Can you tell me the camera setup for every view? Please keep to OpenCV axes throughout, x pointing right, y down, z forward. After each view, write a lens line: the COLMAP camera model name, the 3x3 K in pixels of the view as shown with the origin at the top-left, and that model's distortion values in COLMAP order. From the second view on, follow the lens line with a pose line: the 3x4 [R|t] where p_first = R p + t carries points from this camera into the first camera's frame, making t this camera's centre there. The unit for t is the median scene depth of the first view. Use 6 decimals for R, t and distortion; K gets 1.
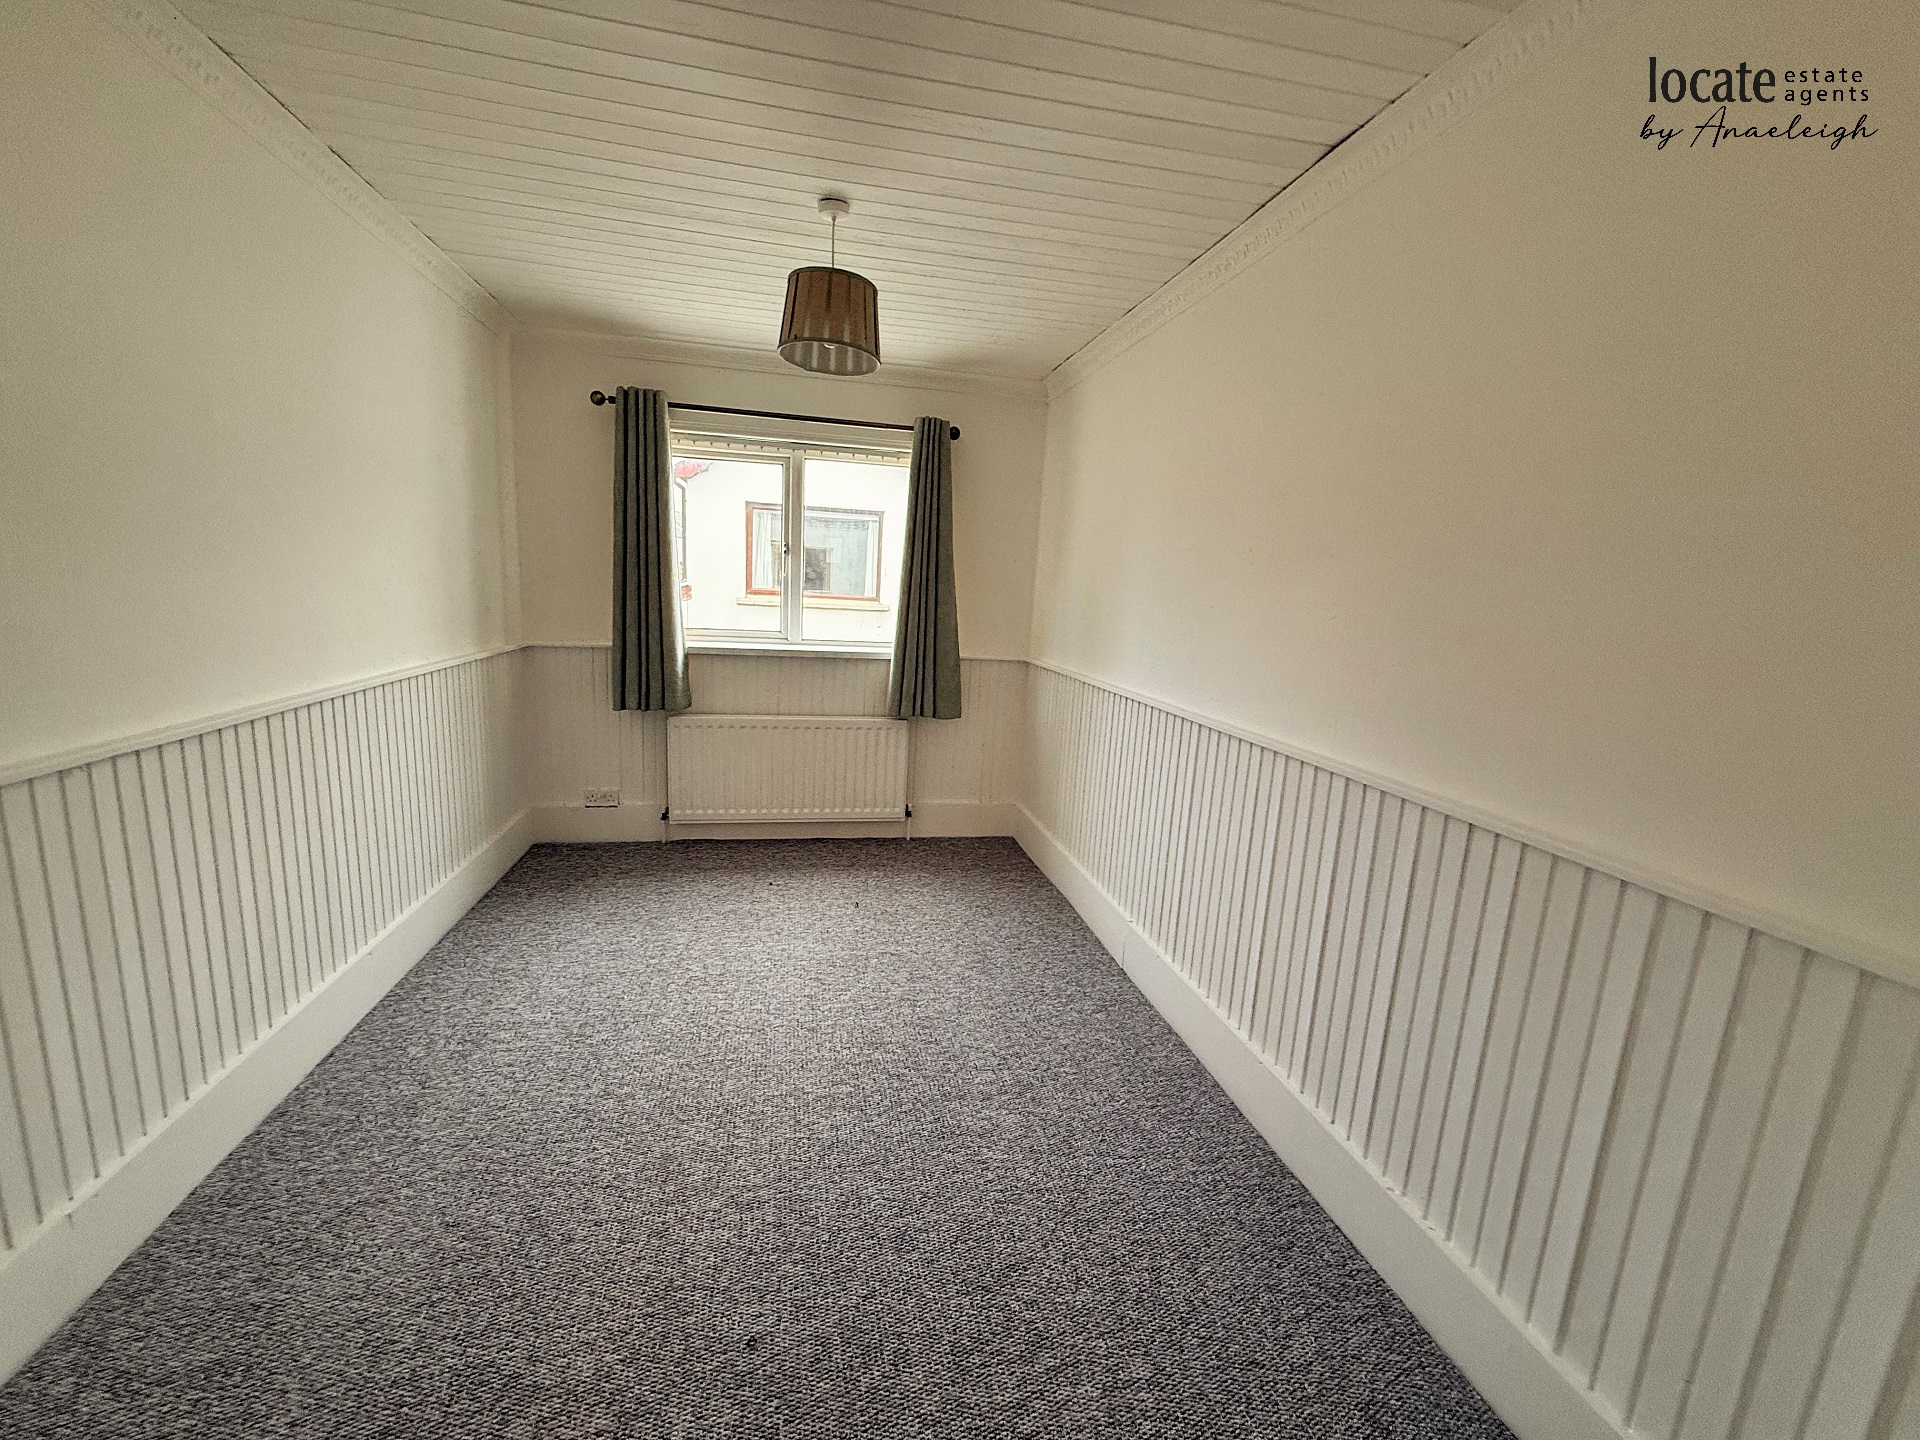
lens RADIAL K [[761.9, 0, 956.6], [0, 761.9, 717.3], [0, 0, 1]] dist [-0.000913, 0.000258]
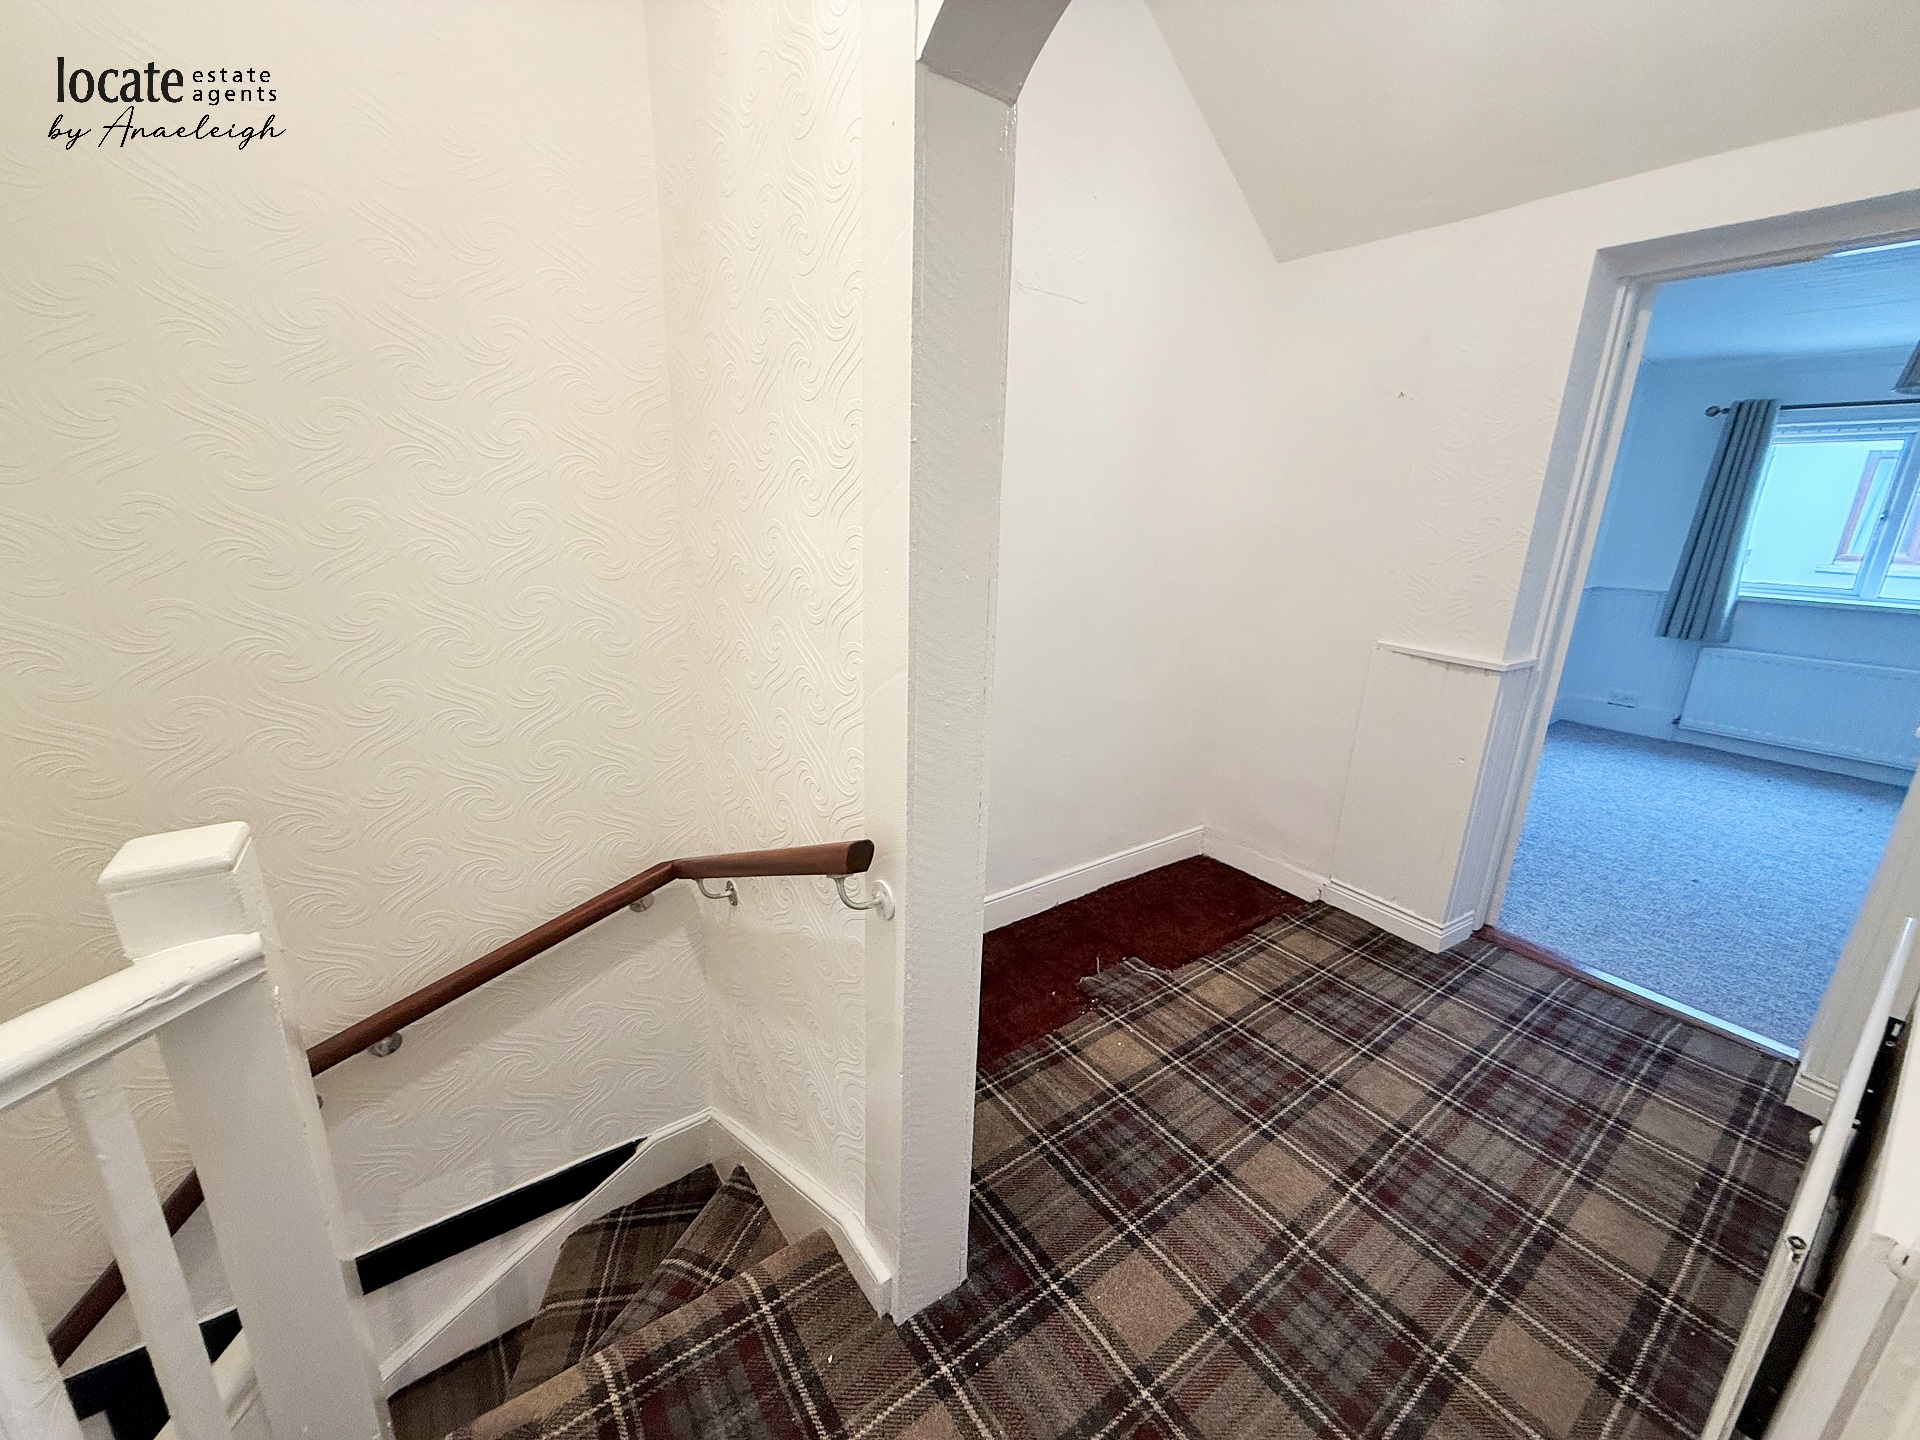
lens RADIAL K [[761.9, 0, 959.6], [0, 761.9, 722.7], [0, 0, 1]] dist [-0.000913, 0.000258]
pose [[0.404844, 0.210520, -0.889822, 0.310078], [-0.177478, 0.972721, 0.149385, 0.162254], [0.896996, 0.097446, 0.431163, -0.734048]]
